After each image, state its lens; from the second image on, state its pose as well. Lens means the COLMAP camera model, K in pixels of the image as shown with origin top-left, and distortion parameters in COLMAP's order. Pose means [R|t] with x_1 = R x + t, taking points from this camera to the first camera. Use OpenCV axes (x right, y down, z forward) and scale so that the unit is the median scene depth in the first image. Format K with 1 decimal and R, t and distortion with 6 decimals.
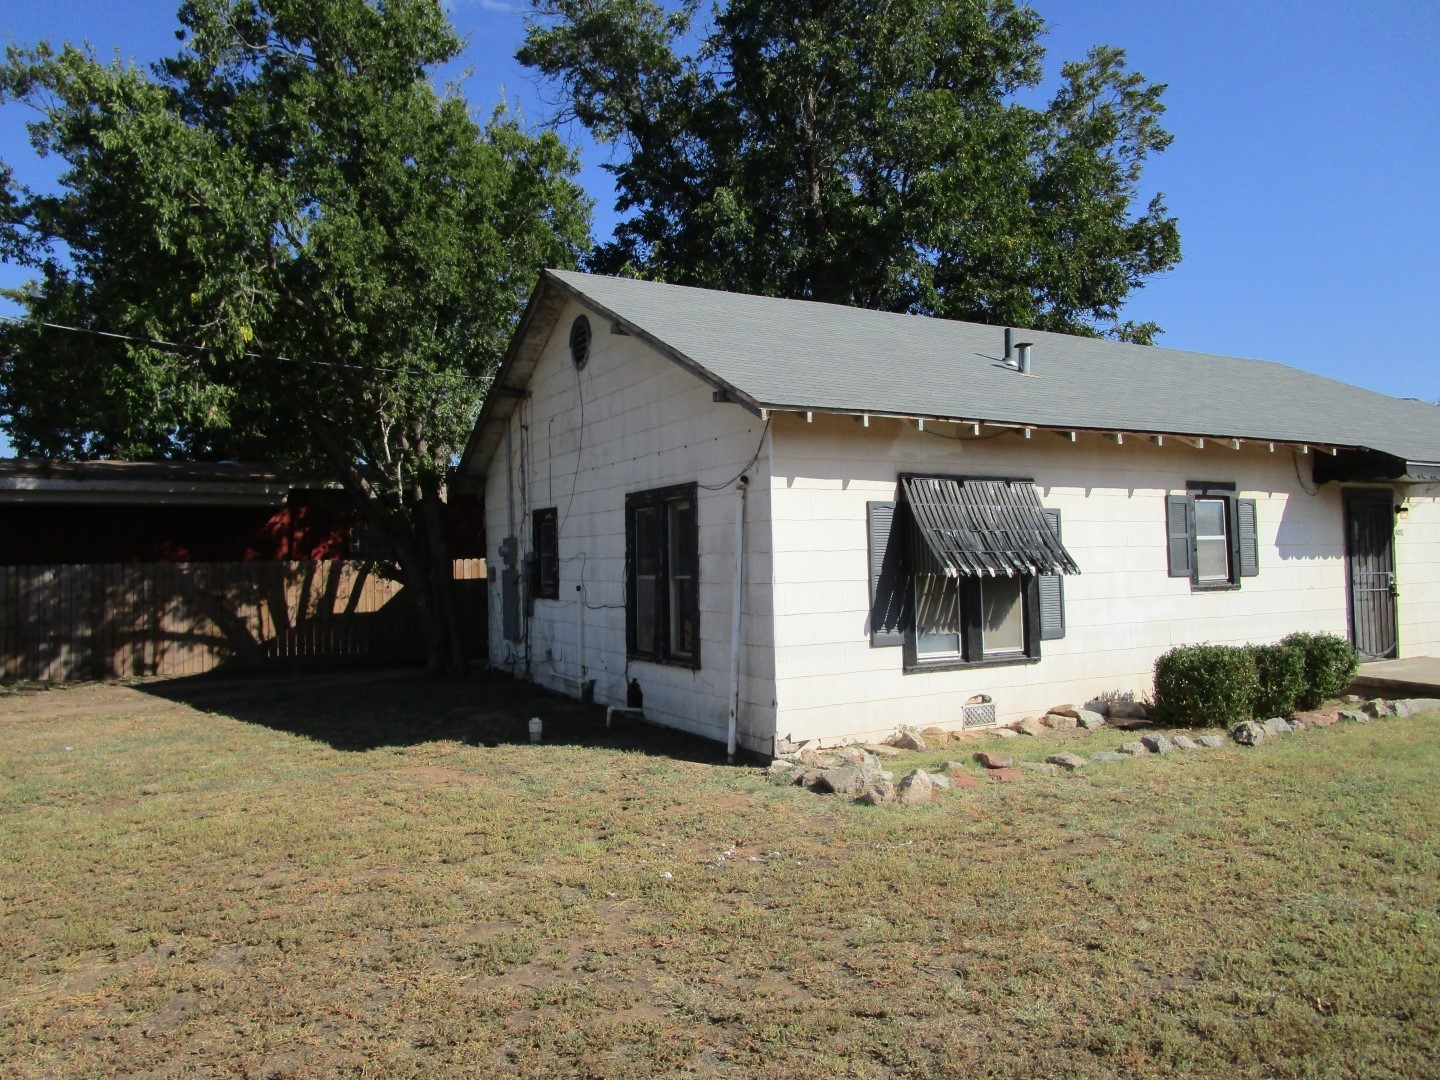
lens RADIAL K [[1010.2, 0, 720.0], [0, 1010.2, 540.0], [0, 0, 1]] dist [-0.004181, 0.000174]
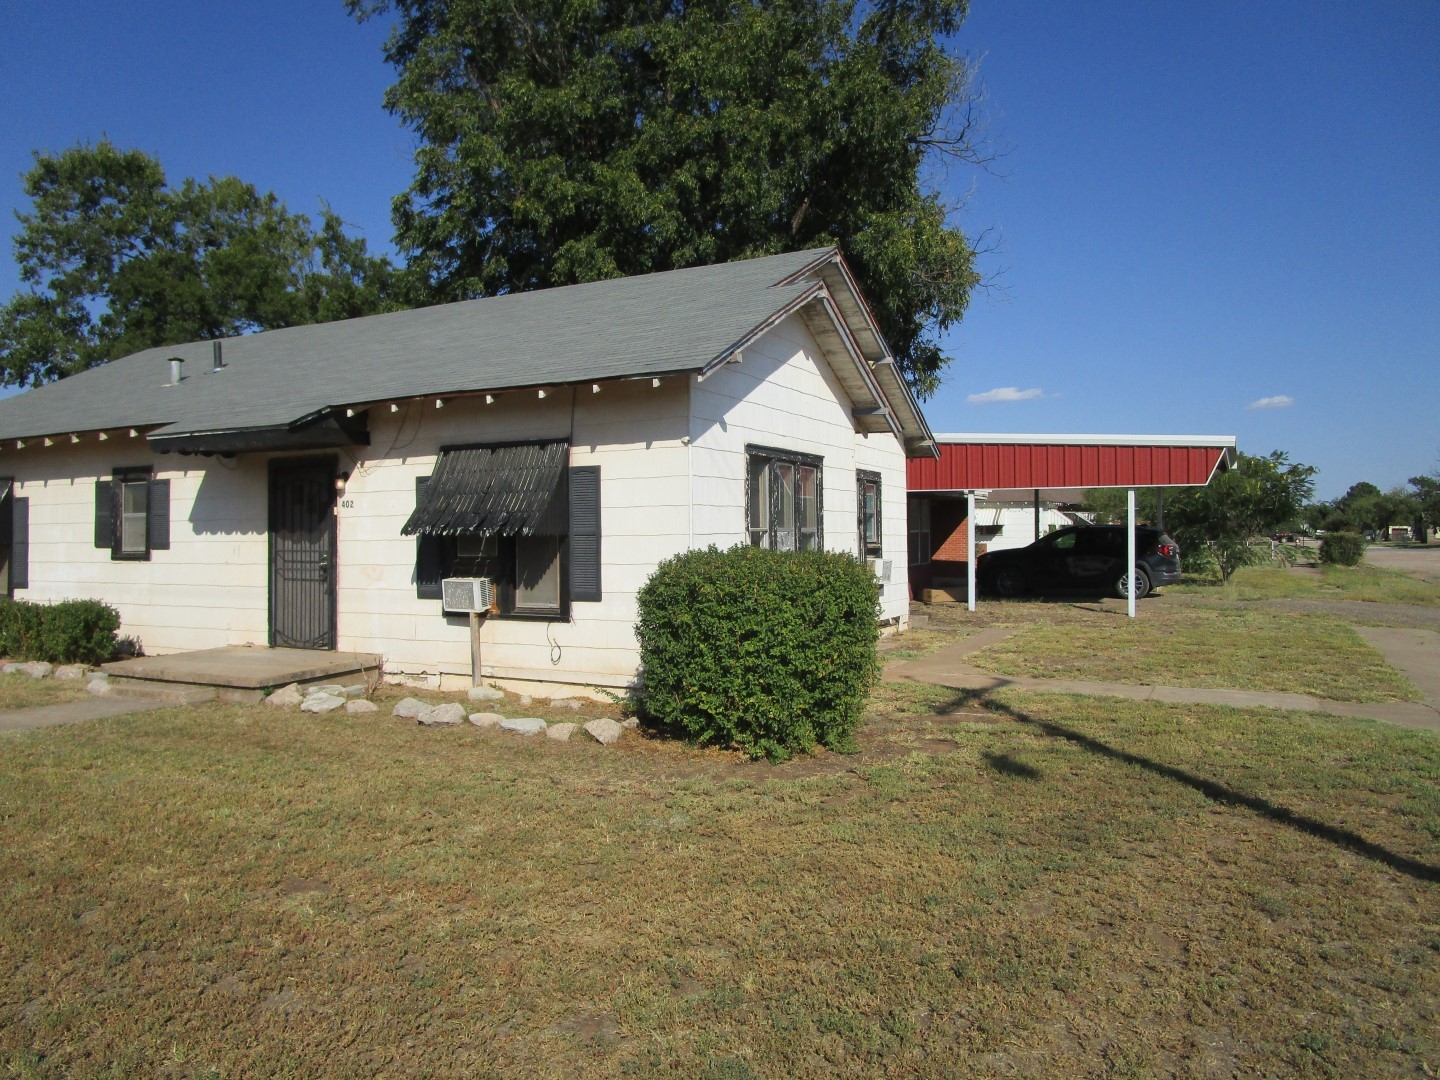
lens RADIAL K [[890.9, 0, 720.0], [0, 890.9, 540.0], [0, 0, 1]] dist [0.057503, 0.000440]
pose [[0.541015, 0.029344, -0.840501, 1.719017], [0.033167, 0.997869, 0.056187, -0.010341], [0.840359, -0.058275, 0.538889, 0.988358]]
